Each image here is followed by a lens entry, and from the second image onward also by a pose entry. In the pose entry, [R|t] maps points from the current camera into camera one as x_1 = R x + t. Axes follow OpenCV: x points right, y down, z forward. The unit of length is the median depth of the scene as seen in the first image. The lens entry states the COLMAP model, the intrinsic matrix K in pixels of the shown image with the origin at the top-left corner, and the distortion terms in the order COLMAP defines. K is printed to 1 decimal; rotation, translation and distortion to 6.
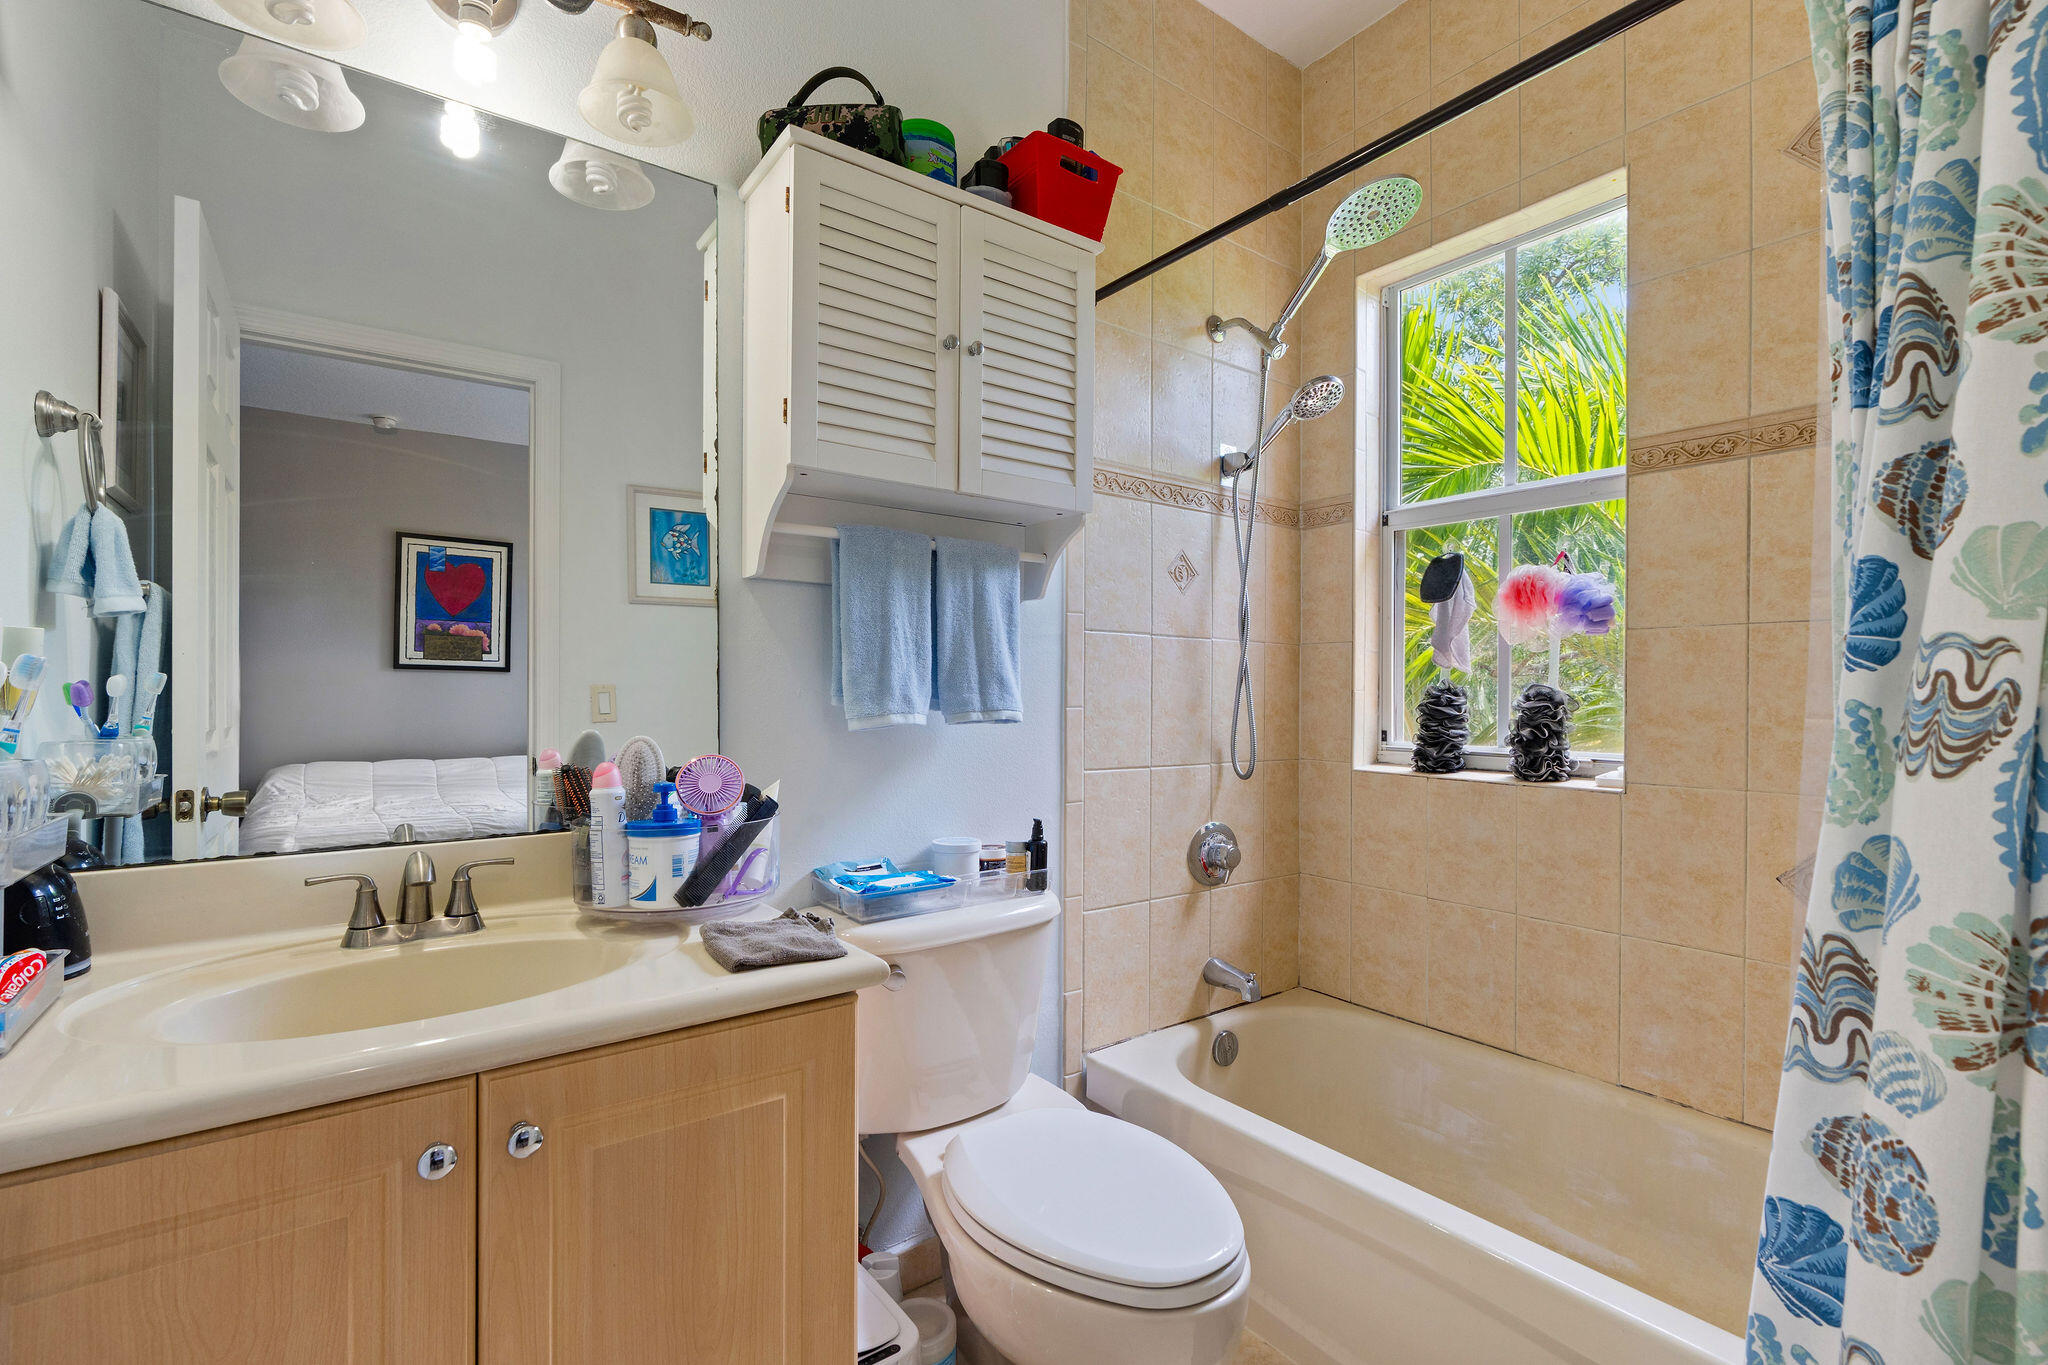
lens RADIAL K [[930.4, 0, 1022.1], [0, 930.4, 691.4], [0, 0, 1]] dist [-0.006887, 0.001982]
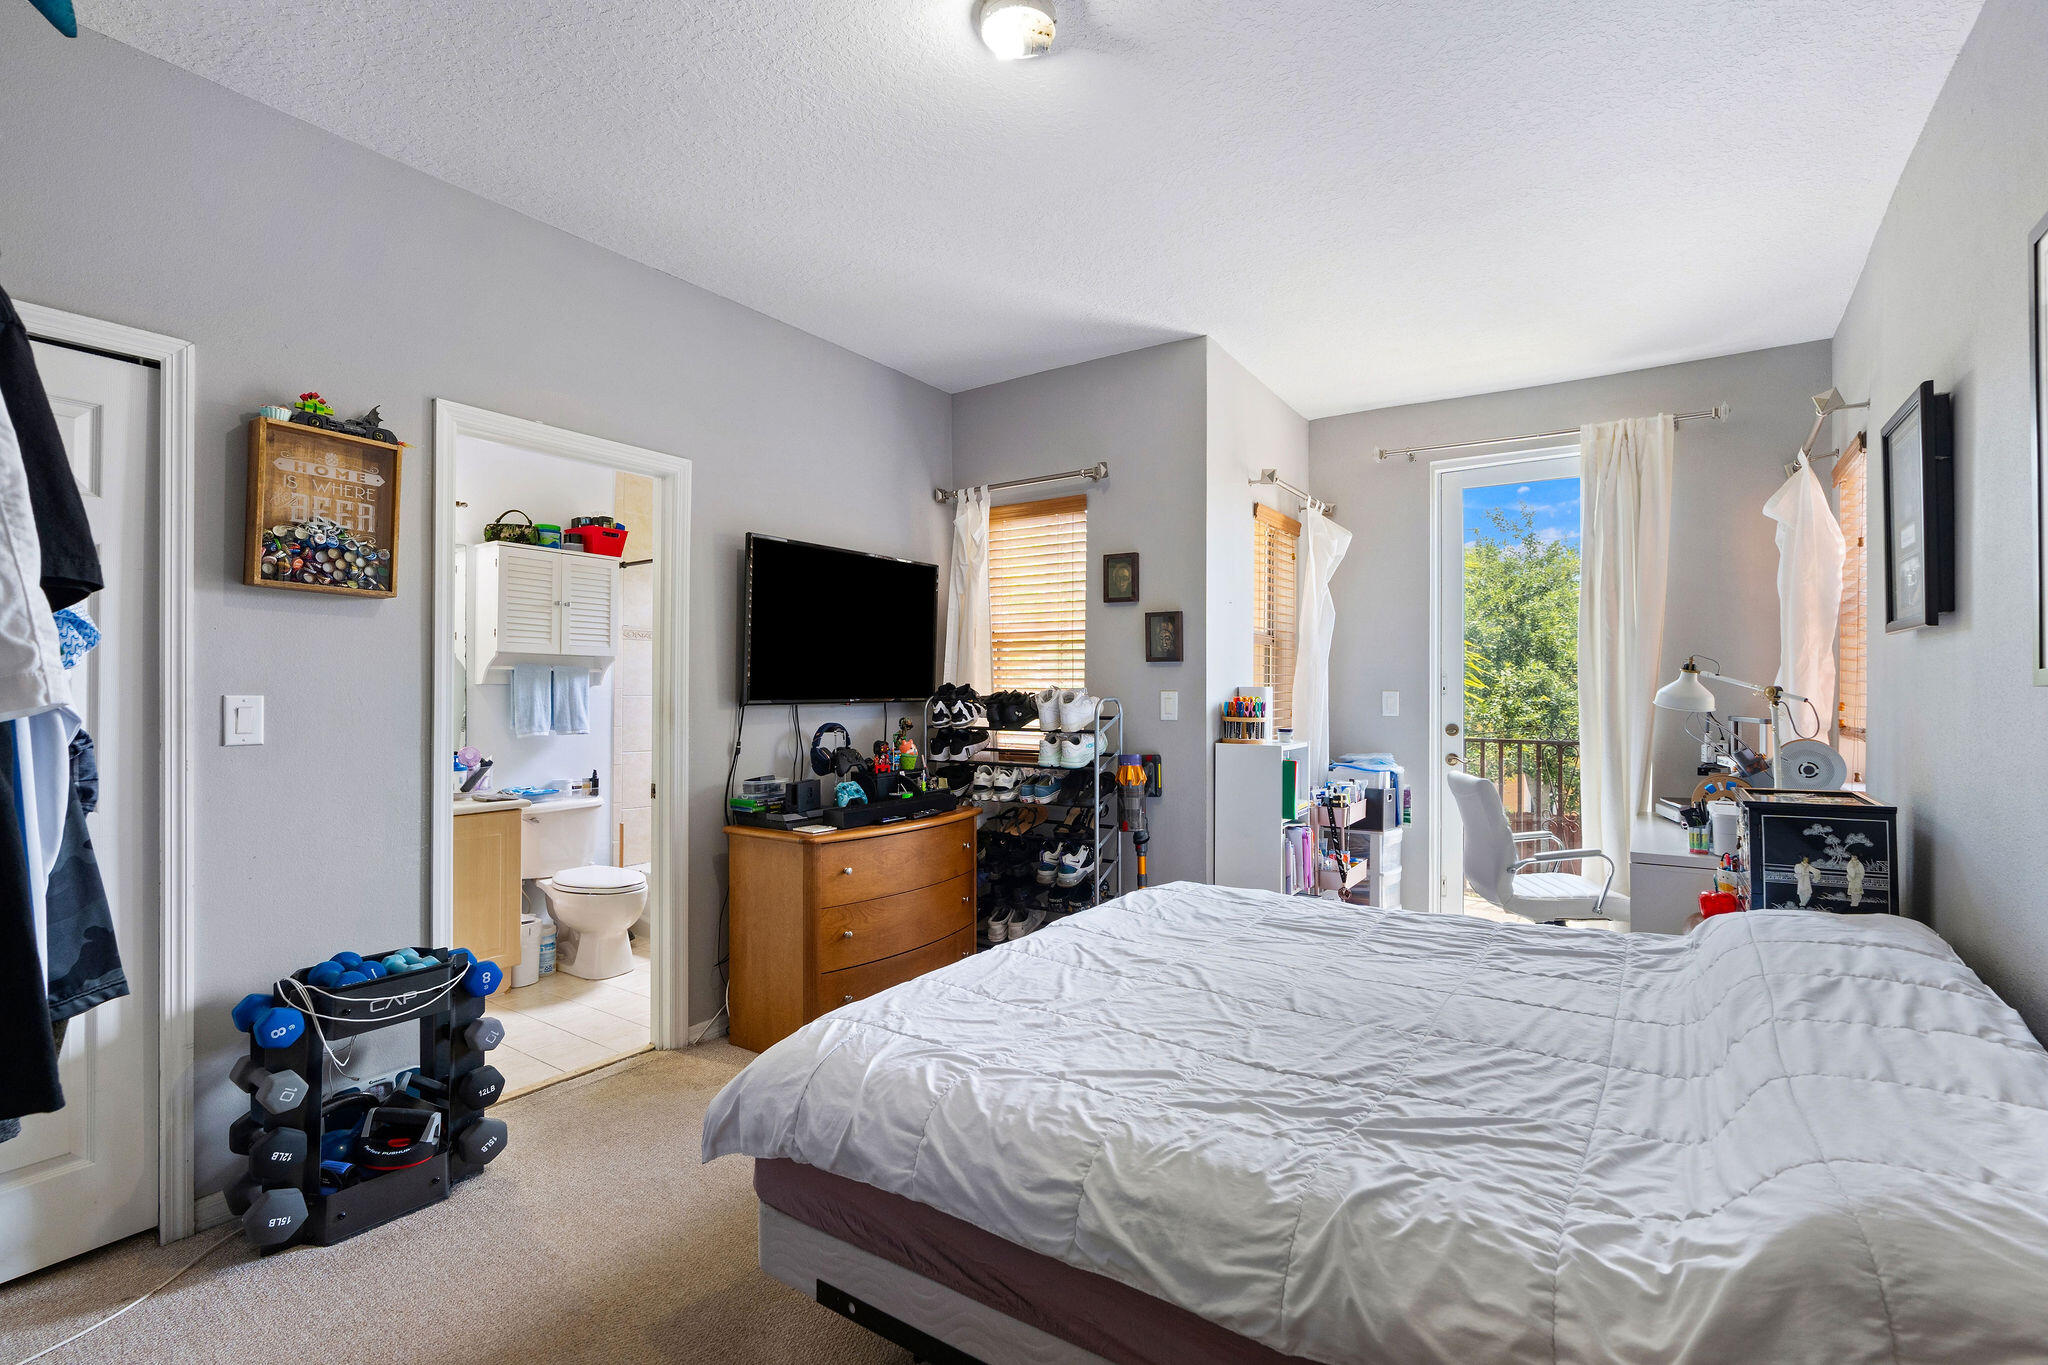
lens RADIAL K [[930.4, 0, 1024.9], [0, 930.4, 687.5], [0, 0, 1]] dist [-0.006887, 0.001982]
pose [[0.946158, 0.003235, 0.323690, 0.346885], [-0.002561, 0.999994, -0.002507, -0.104810], [-0.323696, 0.001543, 0.946160, -2.102611]]
